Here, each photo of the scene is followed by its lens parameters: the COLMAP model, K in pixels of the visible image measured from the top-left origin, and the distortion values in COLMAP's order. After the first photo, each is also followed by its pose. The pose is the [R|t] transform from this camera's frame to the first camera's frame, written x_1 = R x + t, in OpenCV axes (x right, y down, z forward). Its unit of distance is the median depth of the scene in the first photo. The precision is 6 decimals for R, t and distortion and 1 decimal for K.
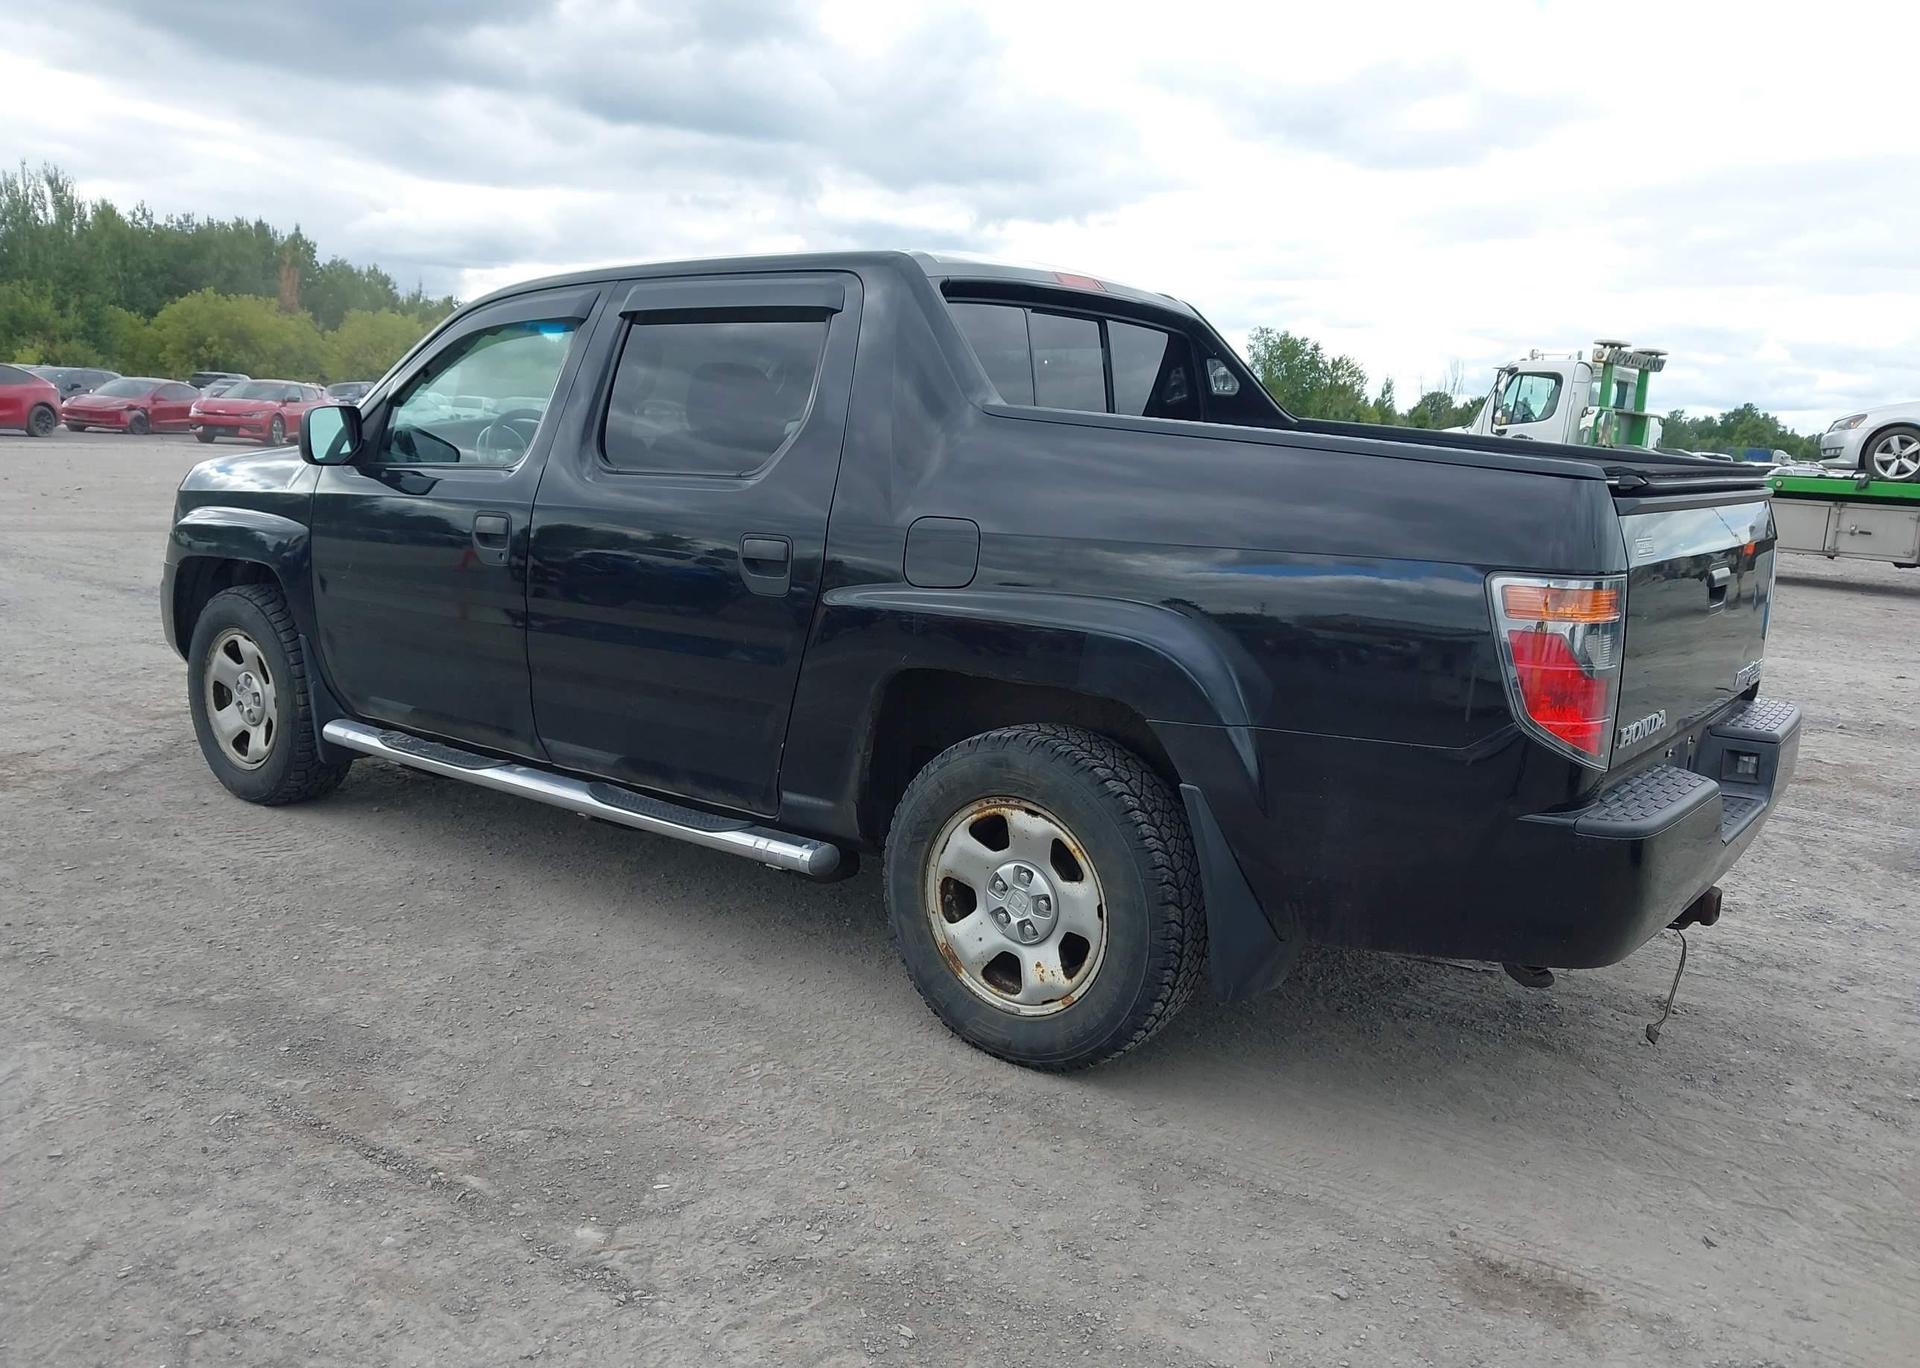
lens RADIAL K [[1552.9, 0, 988.7], [0, 1552.9, 684.9], [0, 0, 1]] dist [-0.006299, -0.016318]
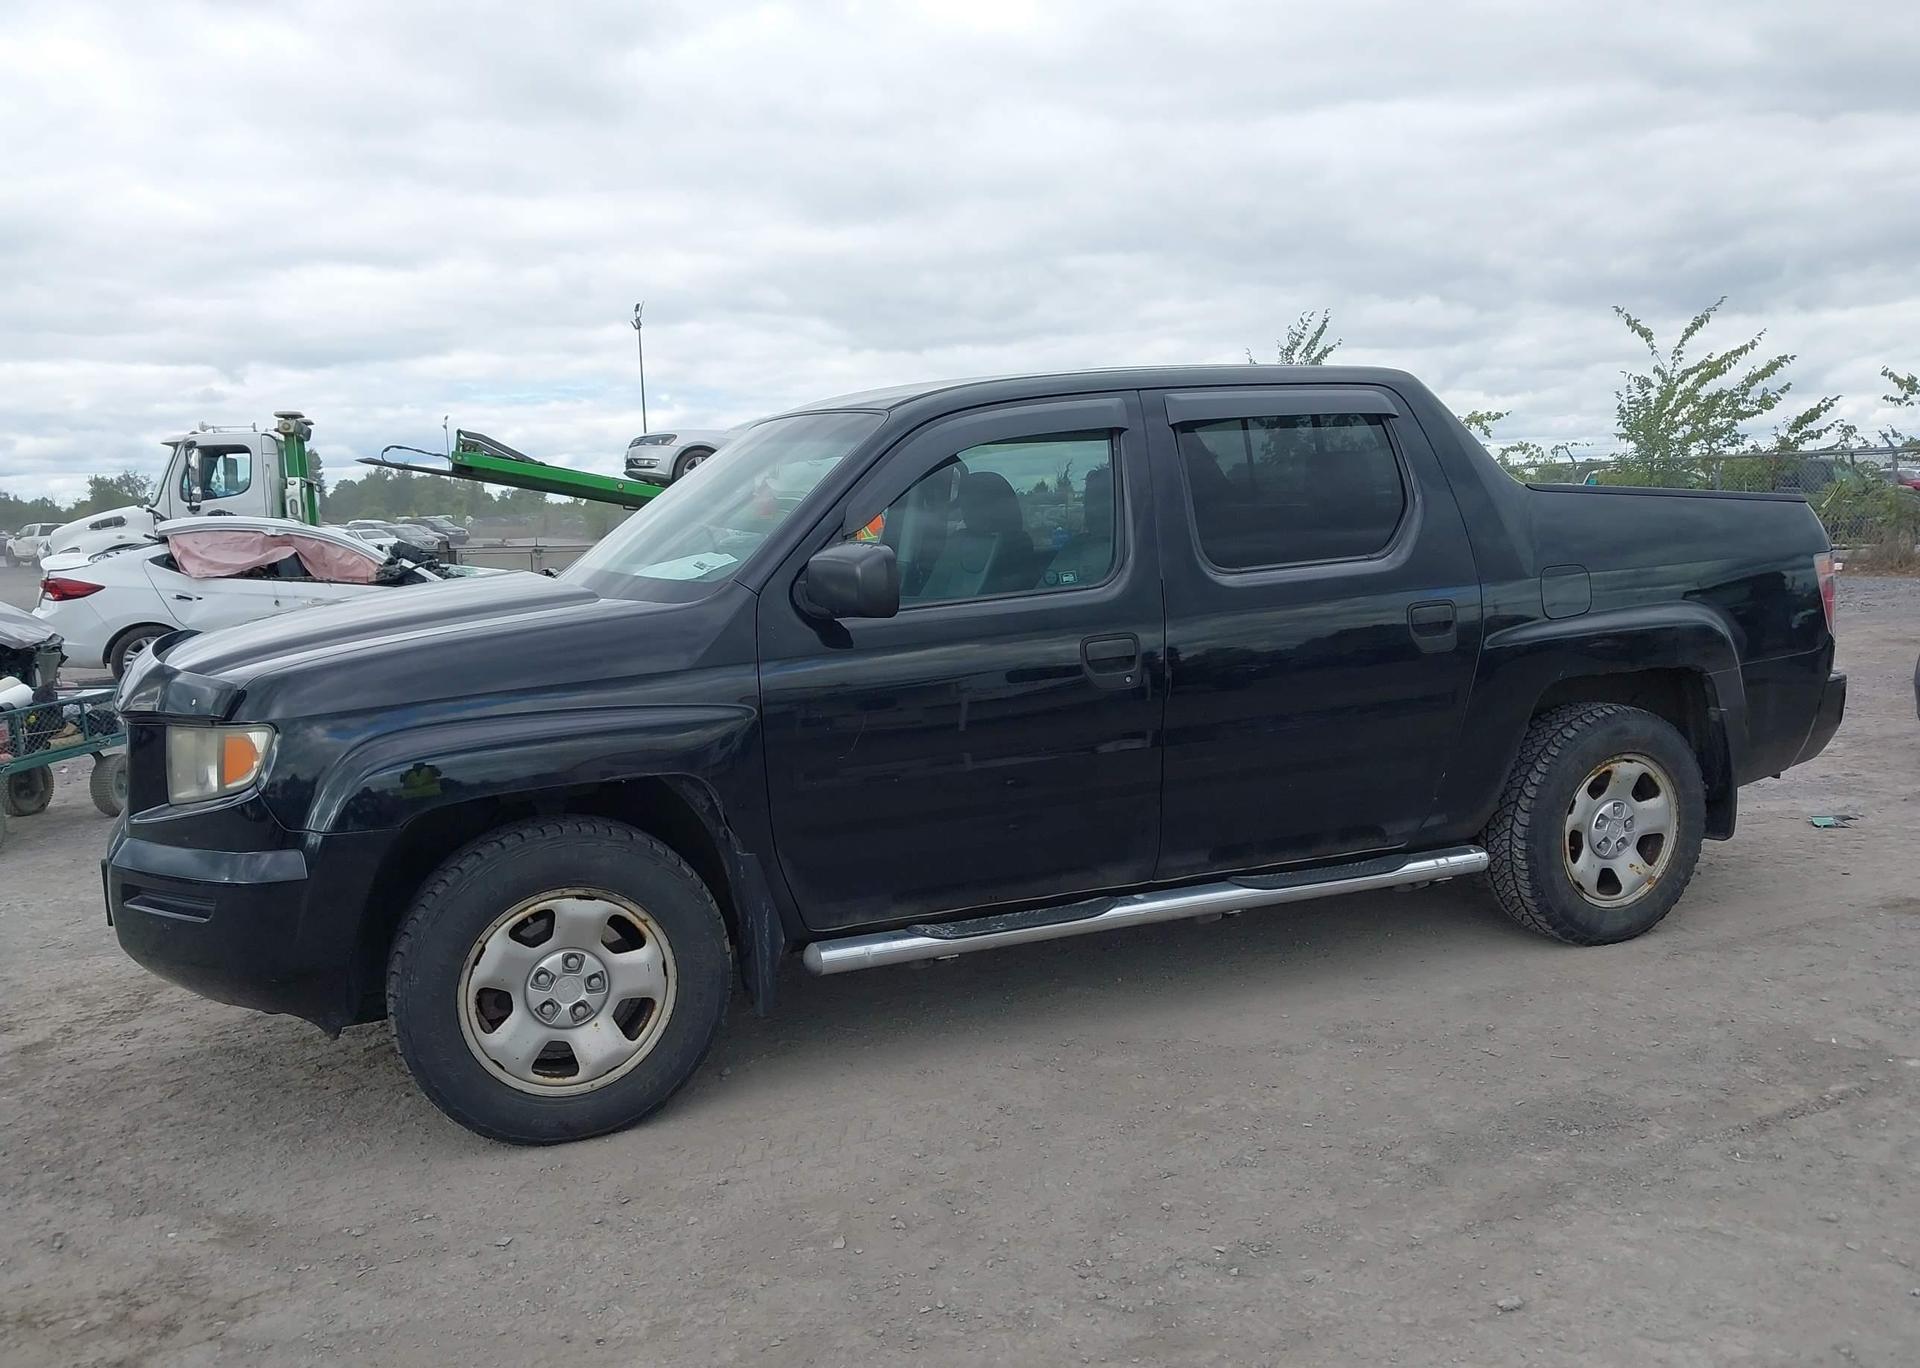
lens RADIAL K [[1553.8, 0, 966.6], [0, 1553.8, 667.1], [0, 0, 1]] dist [0.010703, -0.022439]
pose [[0.484602, -0.153000, 0.861250, -1.329245], [0.195971, 0.978547, 0.063570, -0.190413], [-0.852500, 0.137974, 0.504189, 0.689116]]
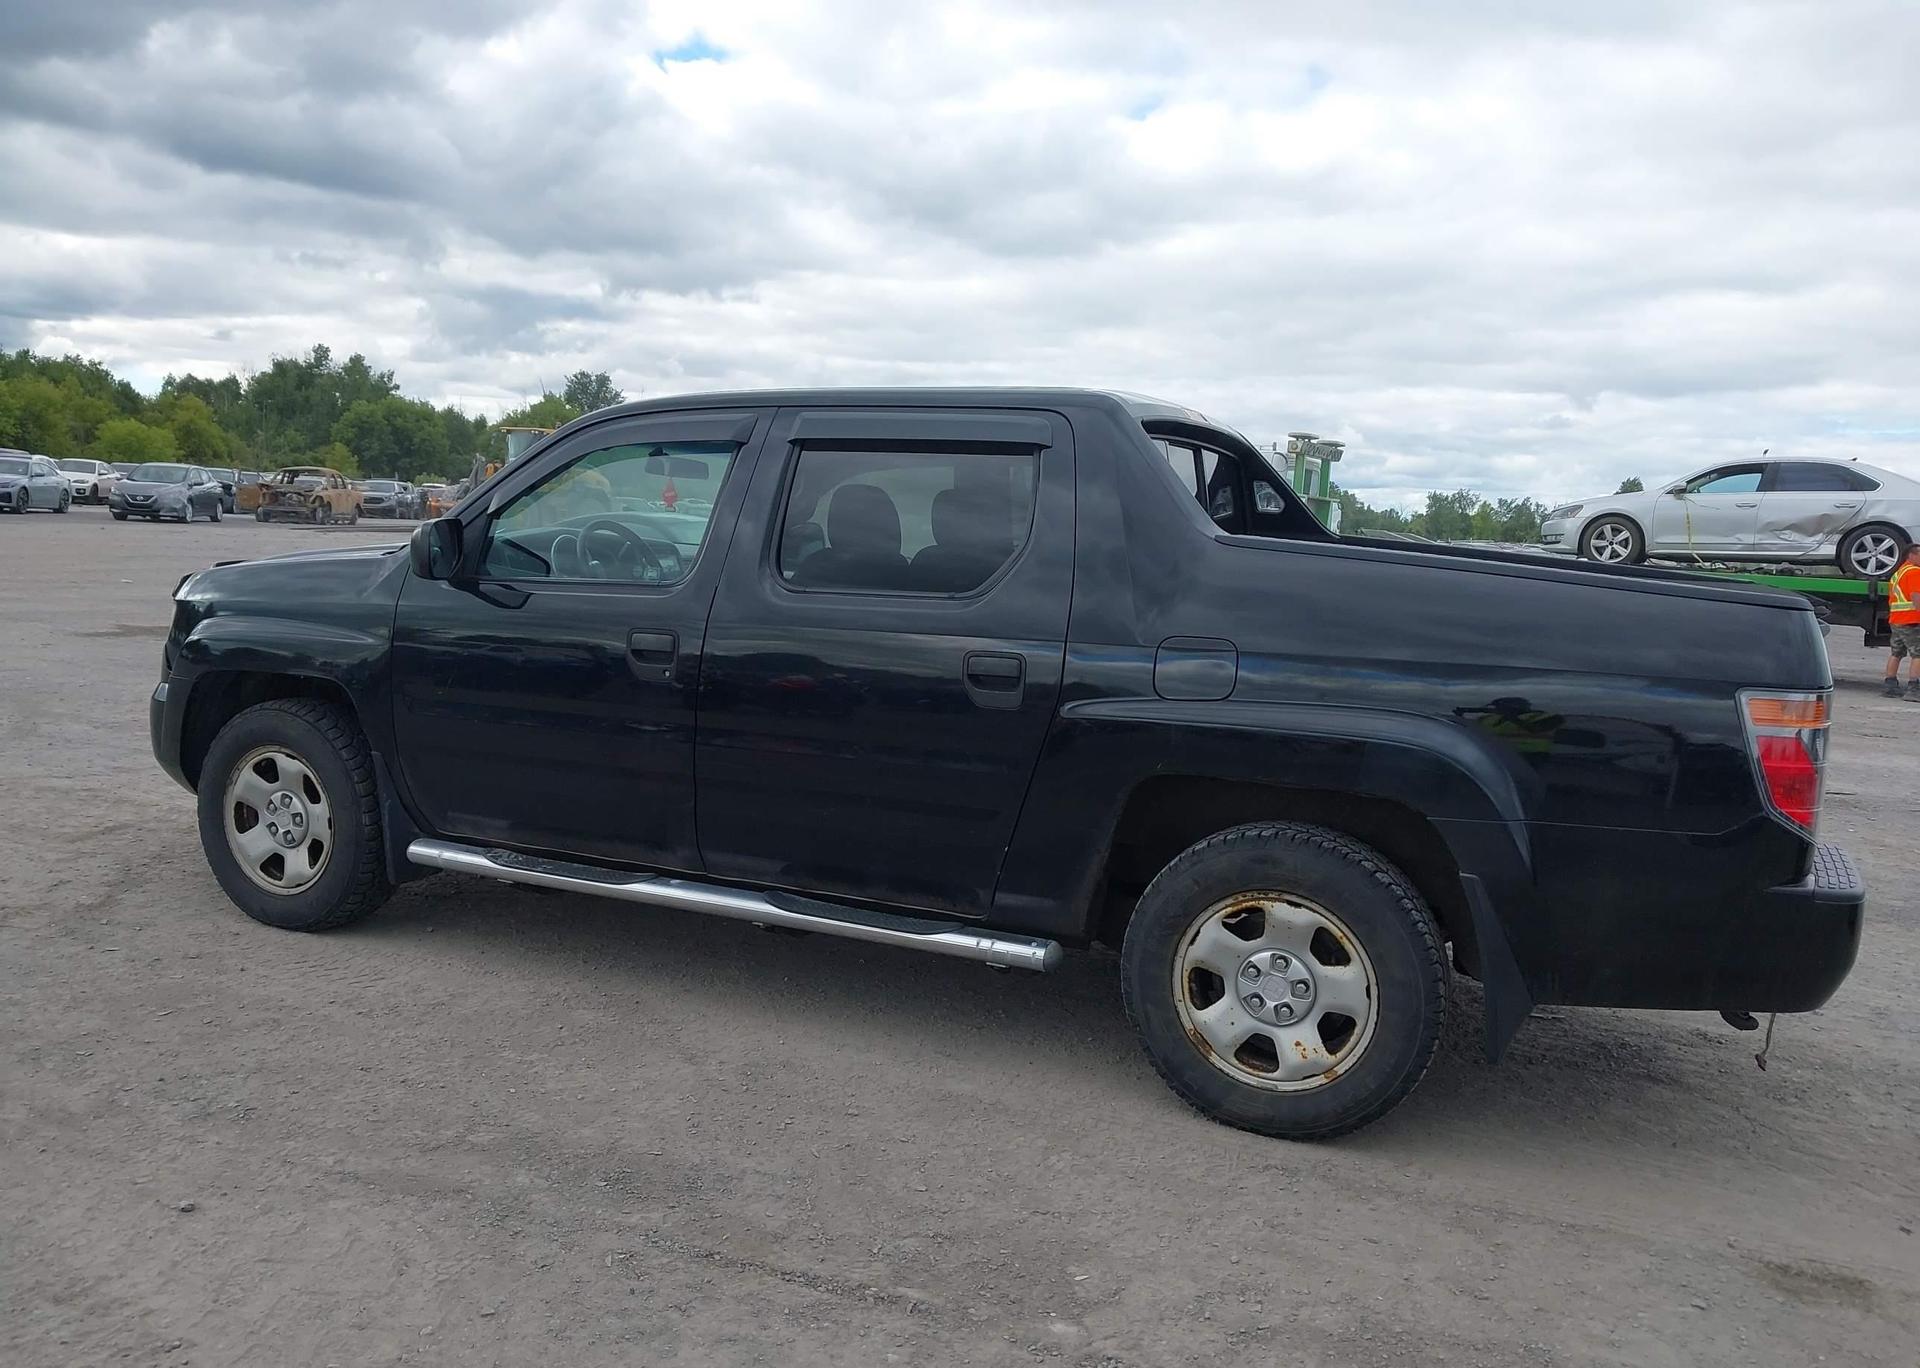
lens RADIAL K [[1553.8, 0, 966.6], [0, 1553.8, 667.1], [0, 0, 1]] dist [0.010703, -0.022439]
pose [[0.974191, -0.015580, 0.225188, -0.396835], [0.028056, 0.998237, -0.052307, -0.031515], [-0.223976, 0.057275, 0.972910, -0.033385]]
